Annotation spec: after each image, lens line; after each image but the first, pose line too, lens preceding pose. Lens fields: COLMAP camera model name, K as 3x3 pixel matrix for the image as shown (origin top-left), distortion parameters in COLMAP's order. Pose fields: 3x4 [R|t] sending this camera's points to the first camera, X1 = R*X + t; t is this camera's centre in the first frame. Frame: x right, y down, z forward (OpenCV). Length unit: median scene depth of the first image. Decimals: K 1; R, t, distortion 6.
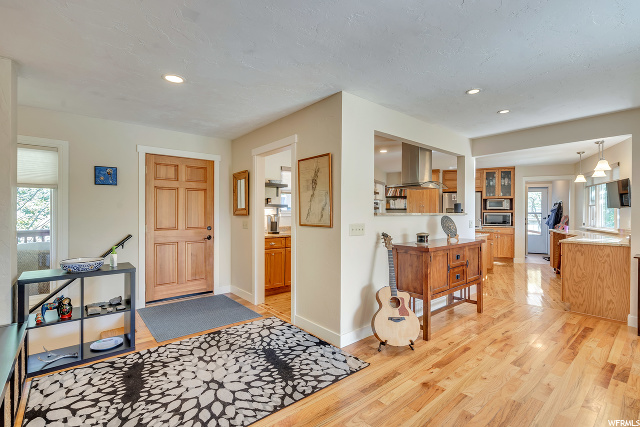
lens RADIAL K [[306.3, 0, 320.0], [0, 306.3, 213.5], [0, 0, 1]] dist [-0.001673, -0.000315]
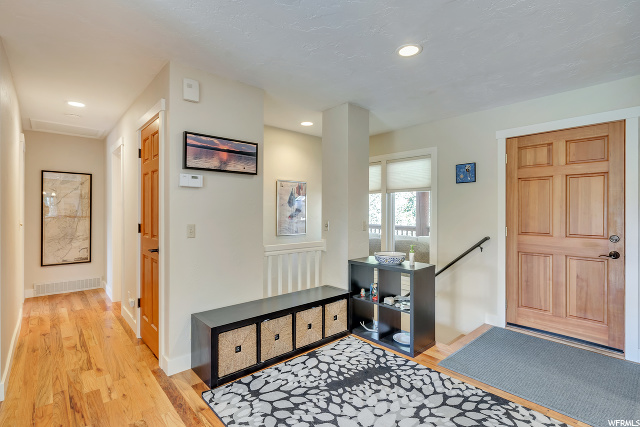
lens RADIAL K [[306.3, 0, 320.0], [0, 306.3, 213.5], [0, 0, 1]] dist [-0.001673, -0.000315]
pose [[0.015322, 0.007584, -0.999854, 0.303967], [-0.004581, 0.999961, 0.007515, -0.002314], [0.999872, 0.004466, 0.015356, 0.645213]]
